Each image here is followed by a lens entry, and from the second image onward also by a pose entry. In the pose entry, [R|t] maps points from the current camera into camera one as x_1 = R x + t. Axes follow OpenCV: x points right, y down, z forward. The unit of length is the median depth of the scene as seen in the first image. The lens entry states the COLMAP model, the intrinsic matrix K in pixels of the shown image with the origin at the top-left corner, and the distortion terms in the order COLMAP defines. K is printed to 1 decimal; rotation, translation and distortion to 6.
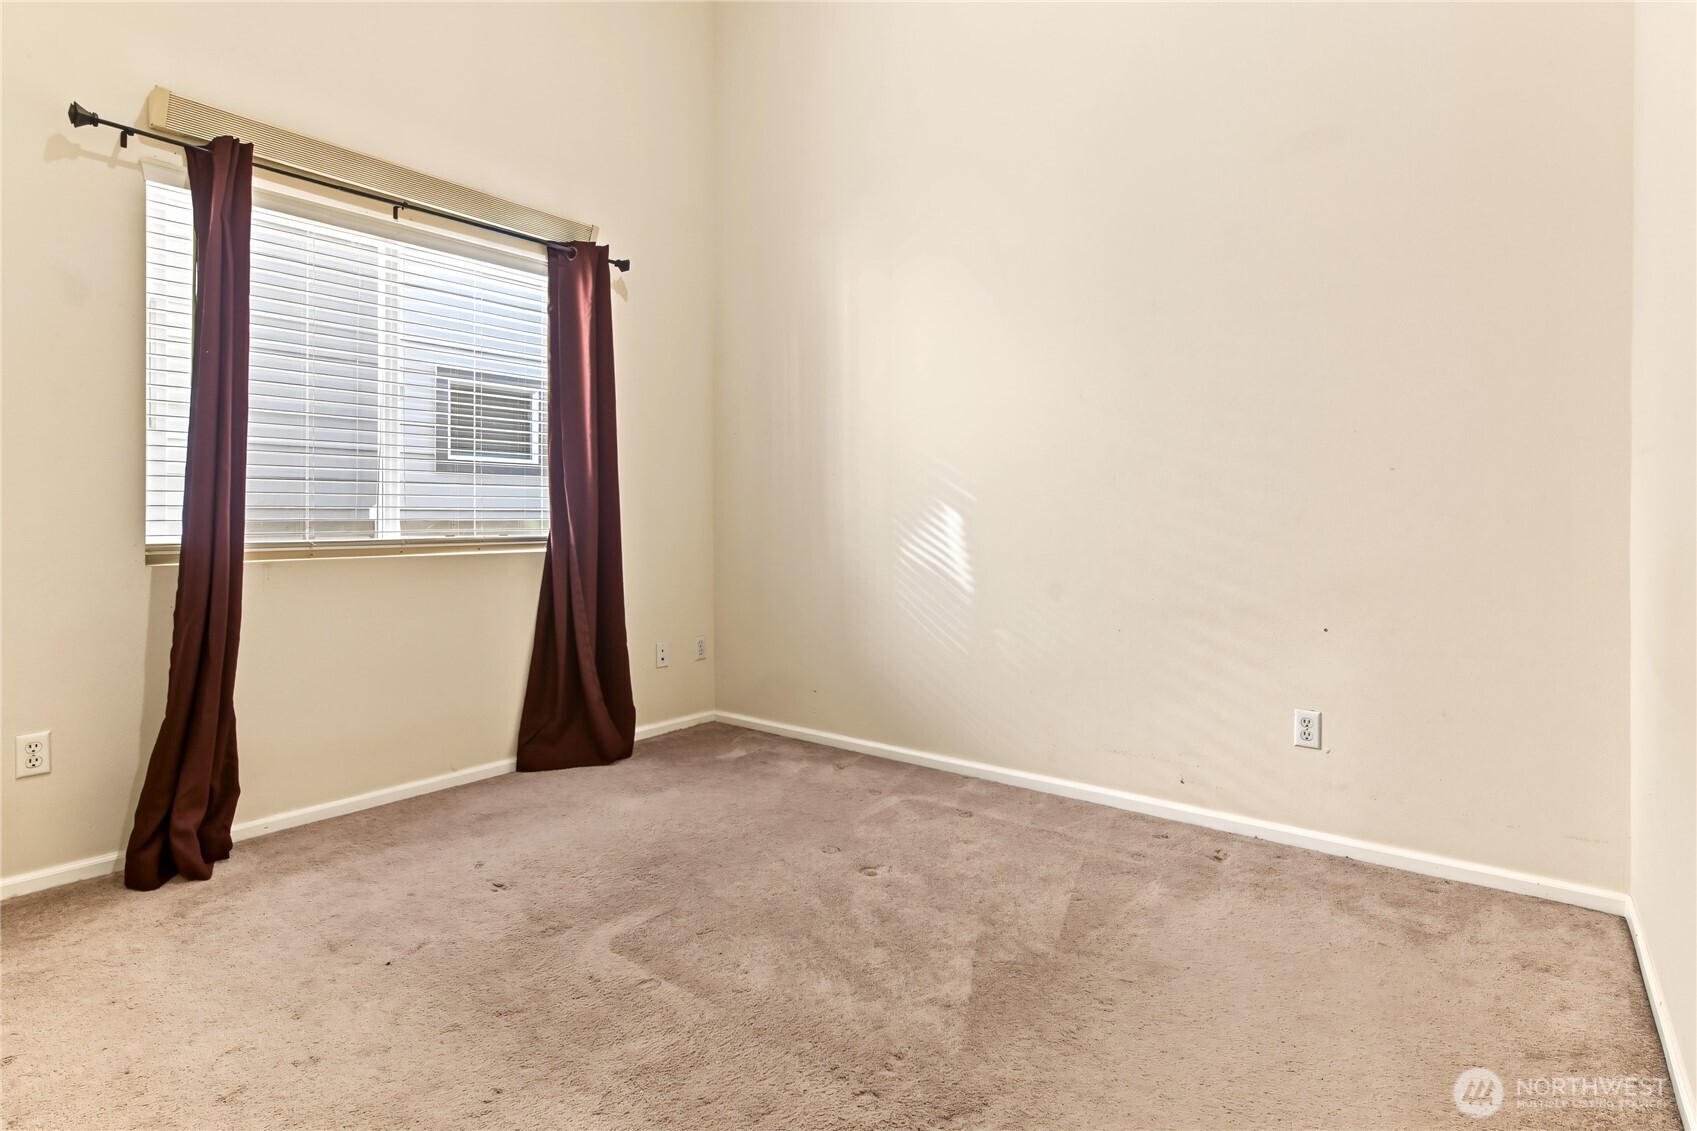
lens RADIAL K [[817.0, 0, 847.8], [0, 817.0, 533.1], [0, 0, 1]] dist [-0.000843, 0.000666]
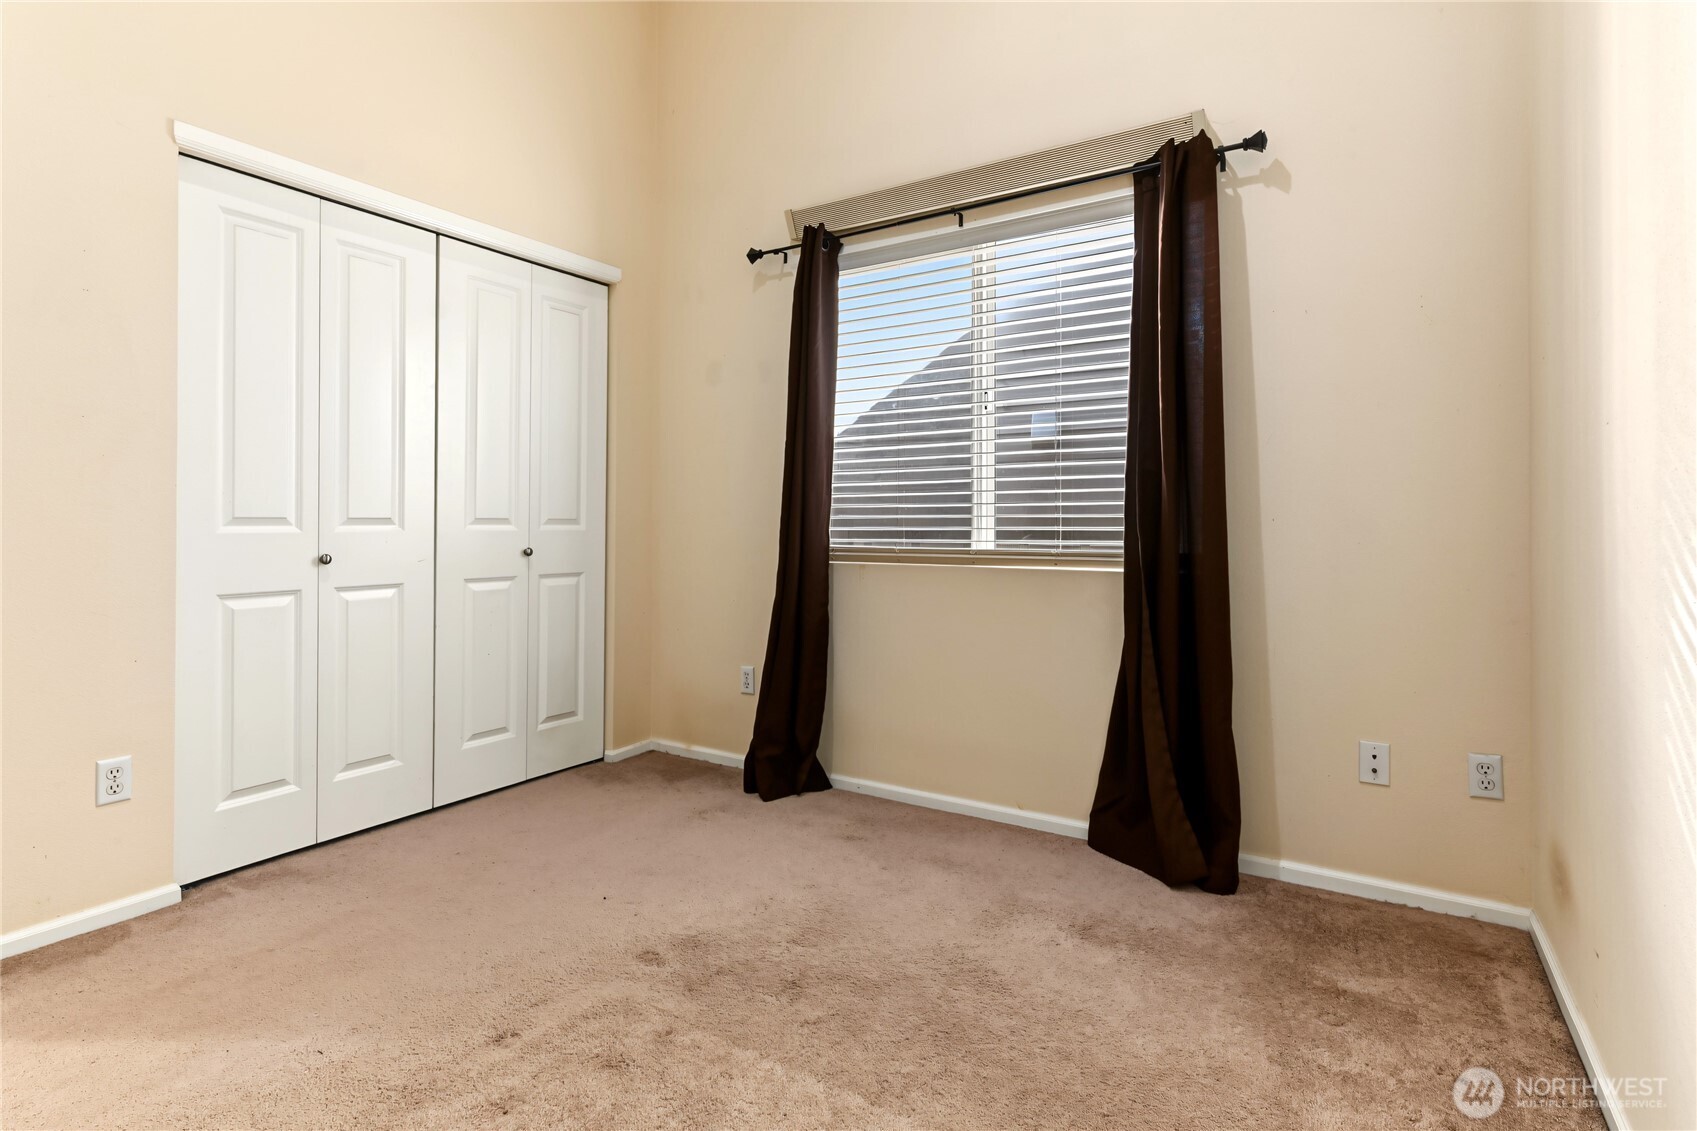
lens RADIAL K [[817.0, 0, 847.8], [0, 817.0, 533.1], [0, 0, 1]] dist [-0.000843, 0.000666]
pose [[0.121428, 0.007675, -0.992571, 0.405358], [-0.023828, 0.999704, 0.004815, -0.013067], [0.992314, 0.023066, 0.121575, 0.729615]]
